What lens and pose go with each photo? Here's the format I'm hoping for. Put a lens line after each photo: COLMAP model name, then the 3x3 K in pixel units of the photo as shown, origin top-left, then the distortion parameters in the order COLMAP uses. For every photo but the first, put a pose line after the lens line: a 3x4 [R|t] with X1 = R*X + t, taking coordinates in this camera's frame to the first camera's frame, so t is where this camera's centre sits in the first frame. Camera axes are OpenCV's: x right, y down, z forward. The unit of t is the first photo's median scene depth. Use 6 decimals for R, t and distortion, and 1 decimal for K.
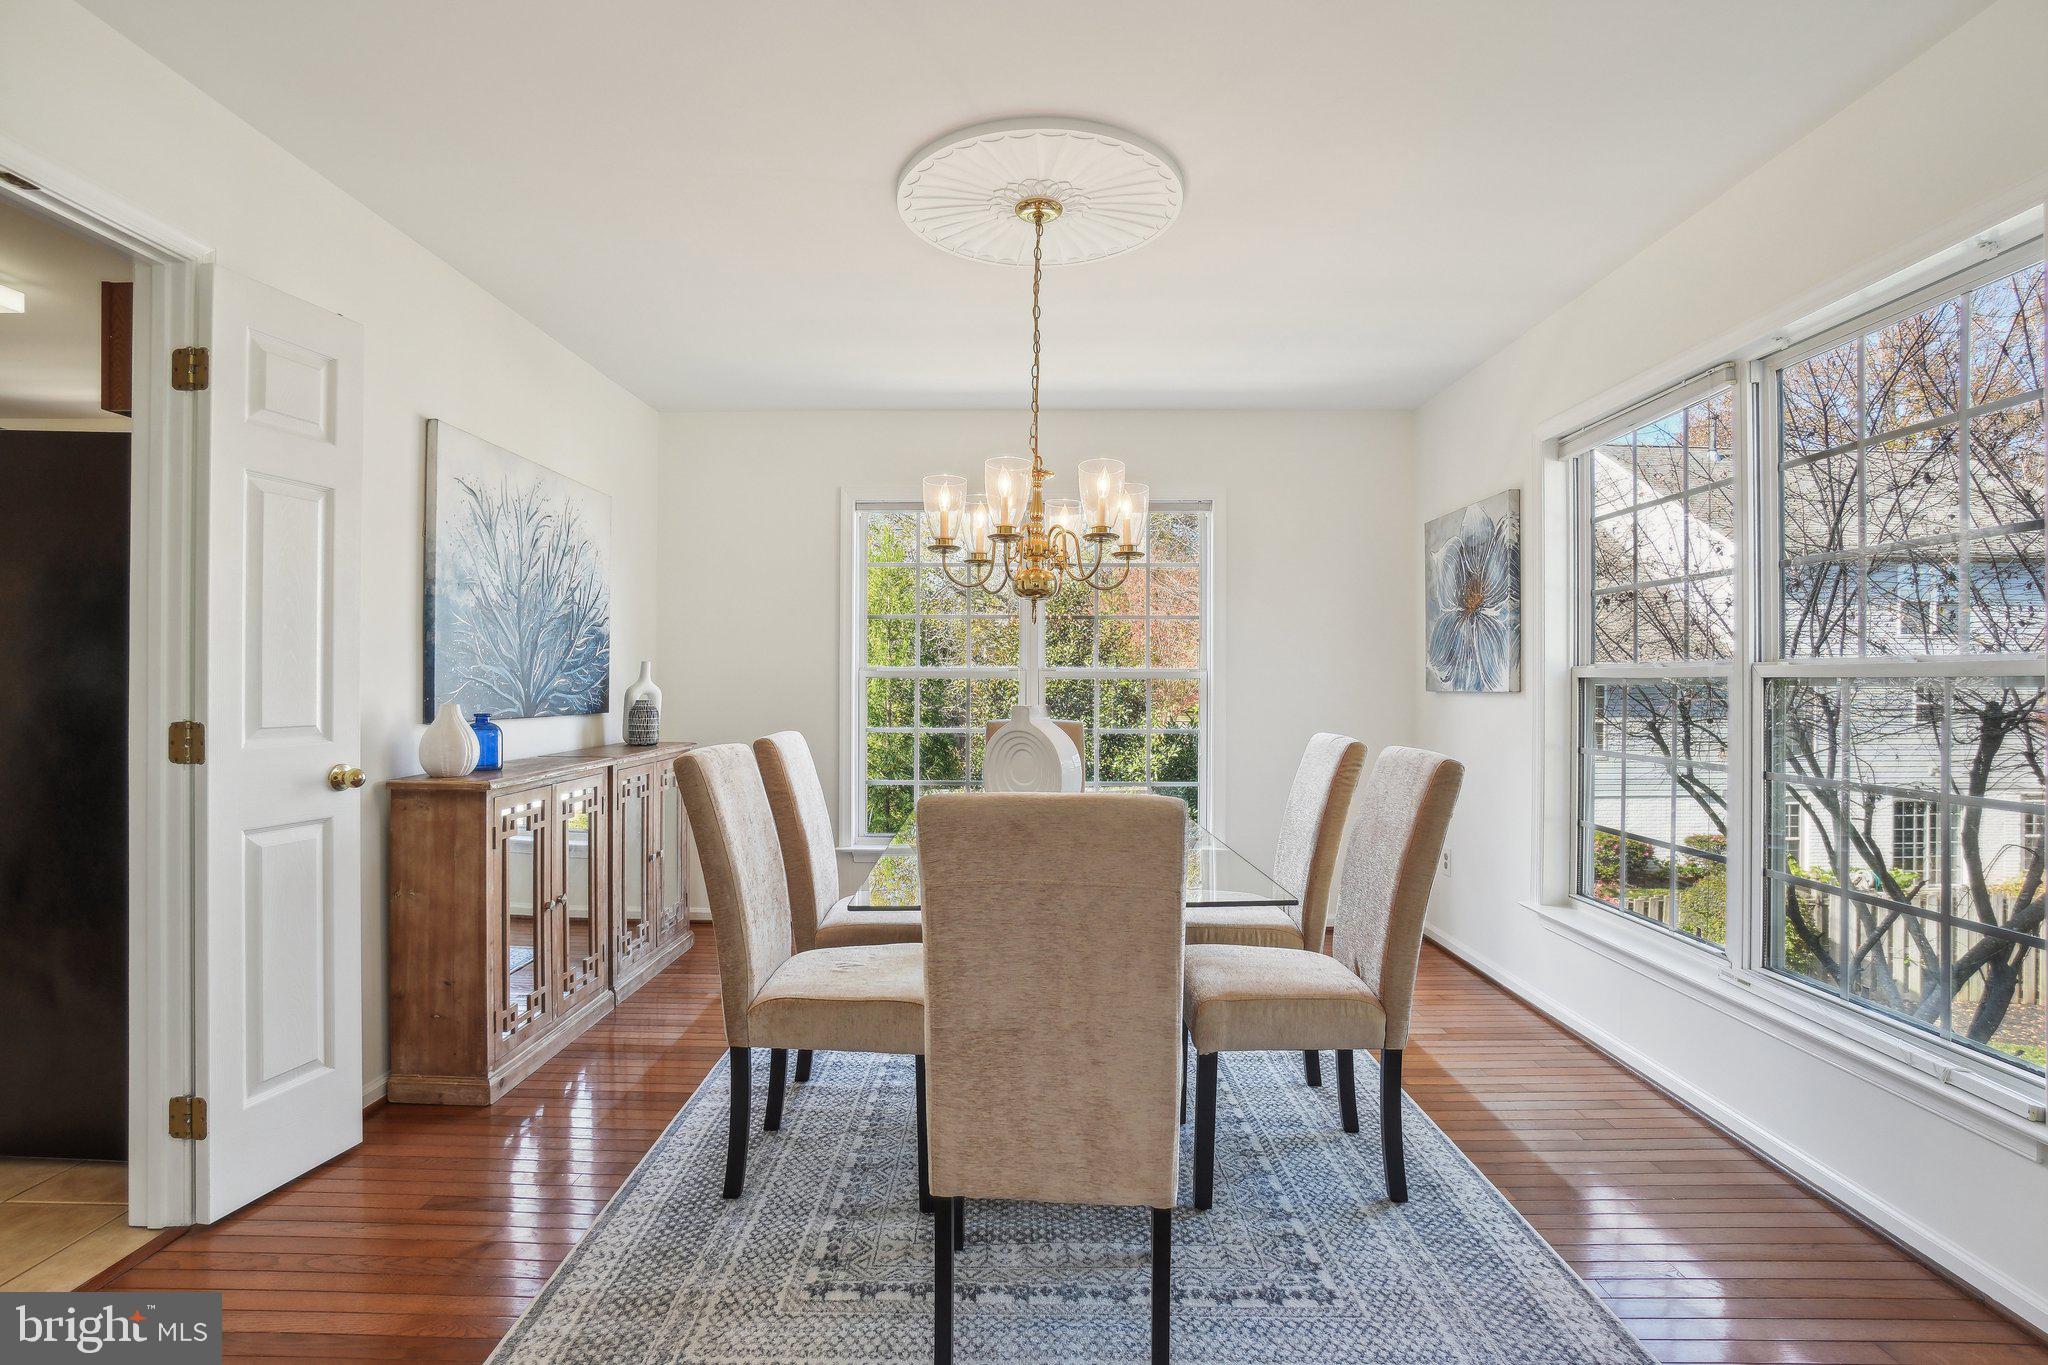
lens RADIAL K [[1005.4, 0, 1024.5], [0, 1005.4, 677.7], [0, 0, 1]] dist [-0.002693, 0.000791]
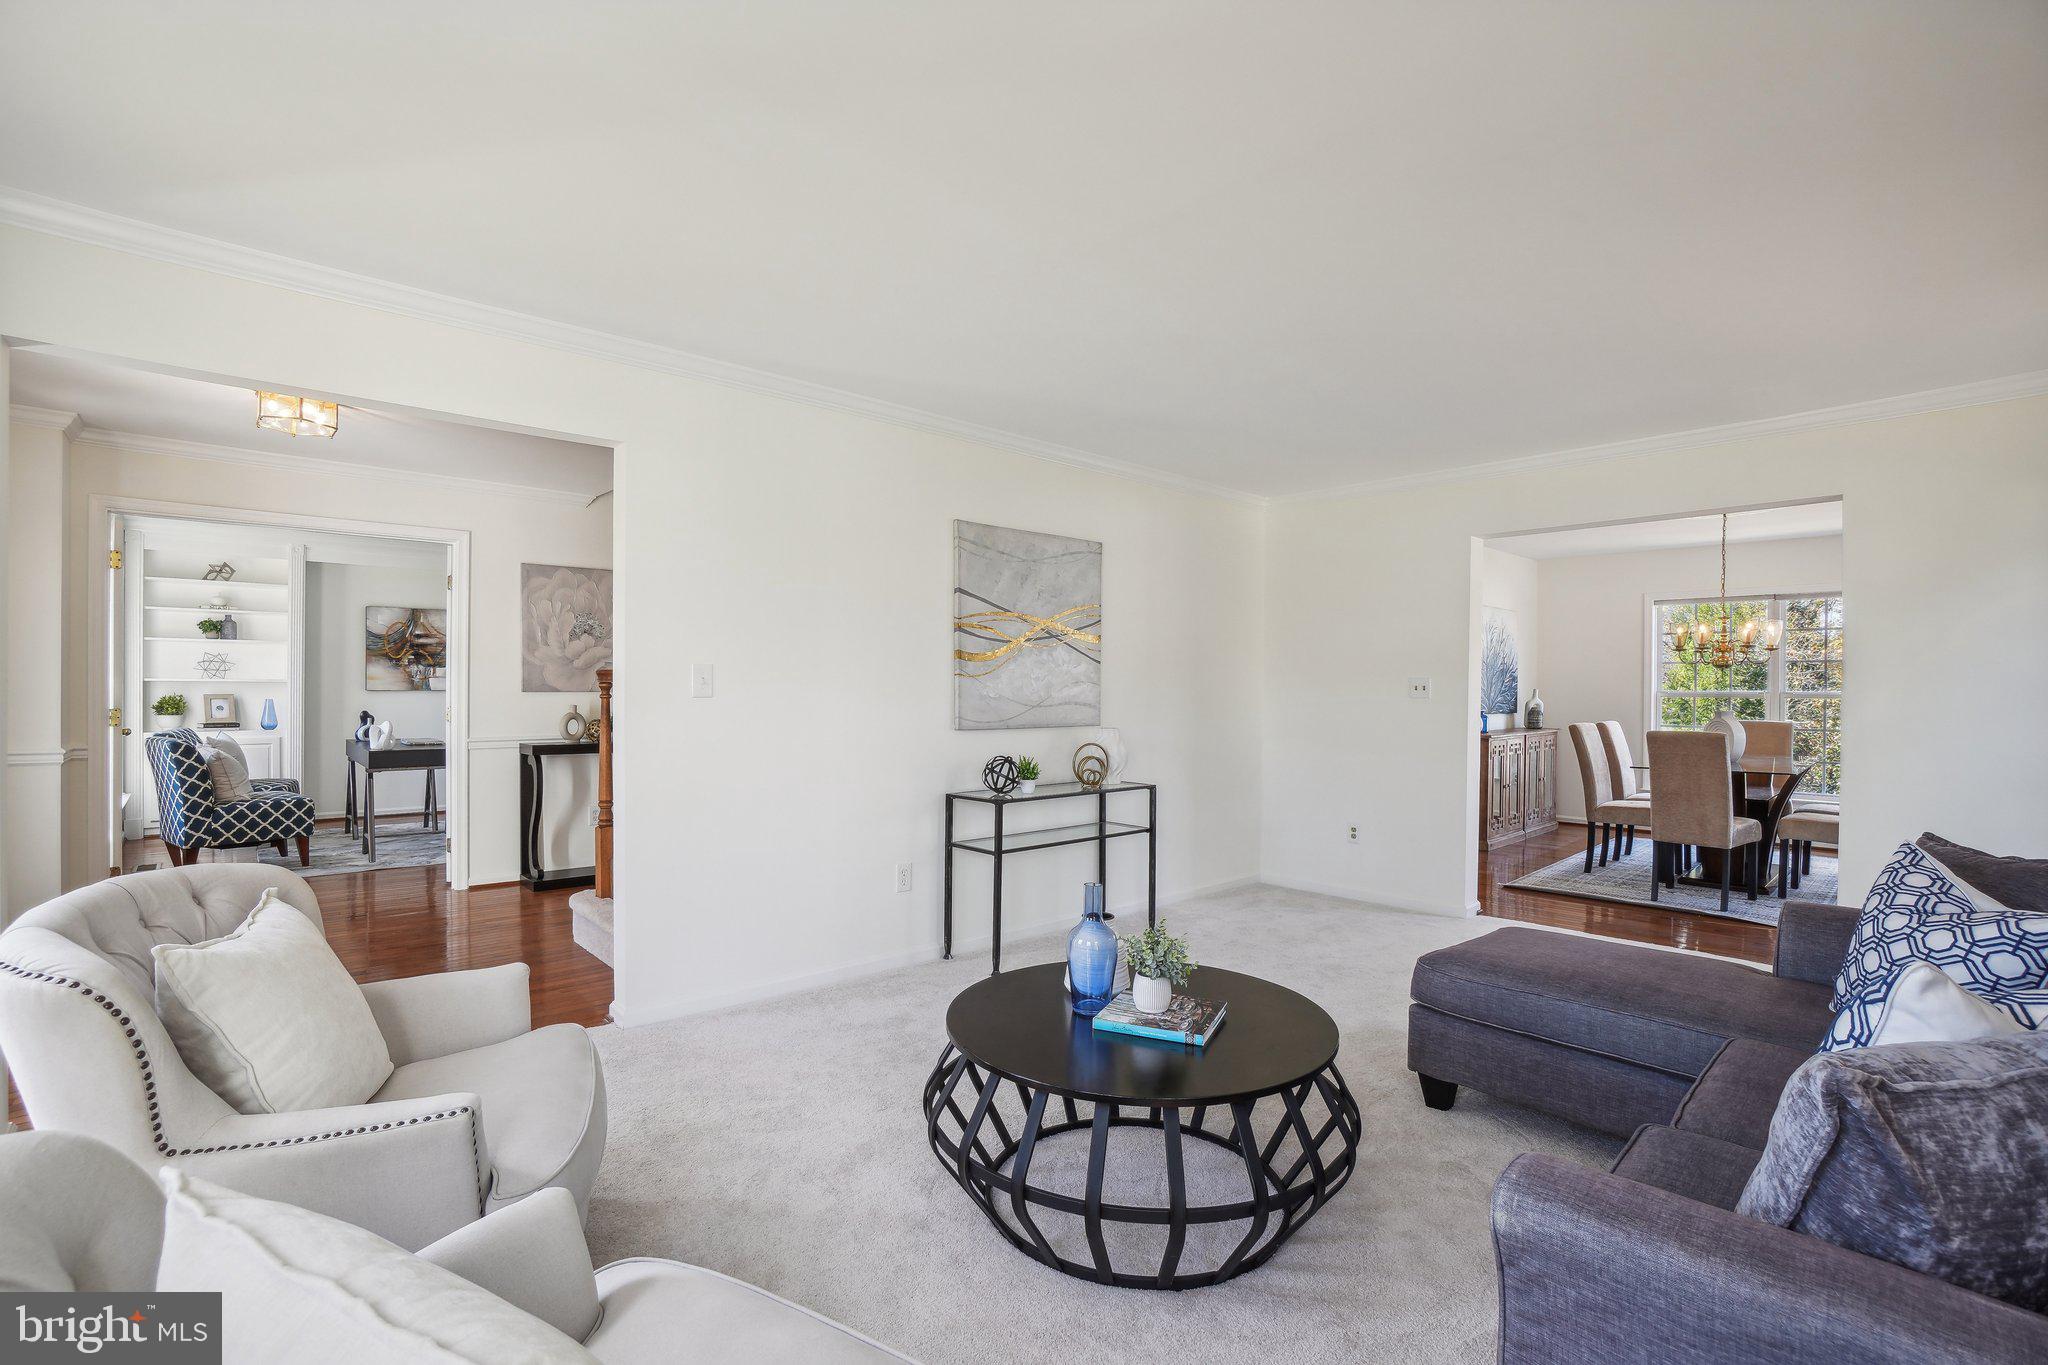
lens RADIAL K [[925.6, 0, 1034.0], [0, 925.6, 696.2], [0, 0, 1]] dist [-0.012942, 0.003079]
pose [[0.709520, 0.006163, -0.704658, 0.253900], [-0.004631, 0.999981, 0.004082, -0.004265], [0.704670, 0.000367, 0.709535, -1.167530]]
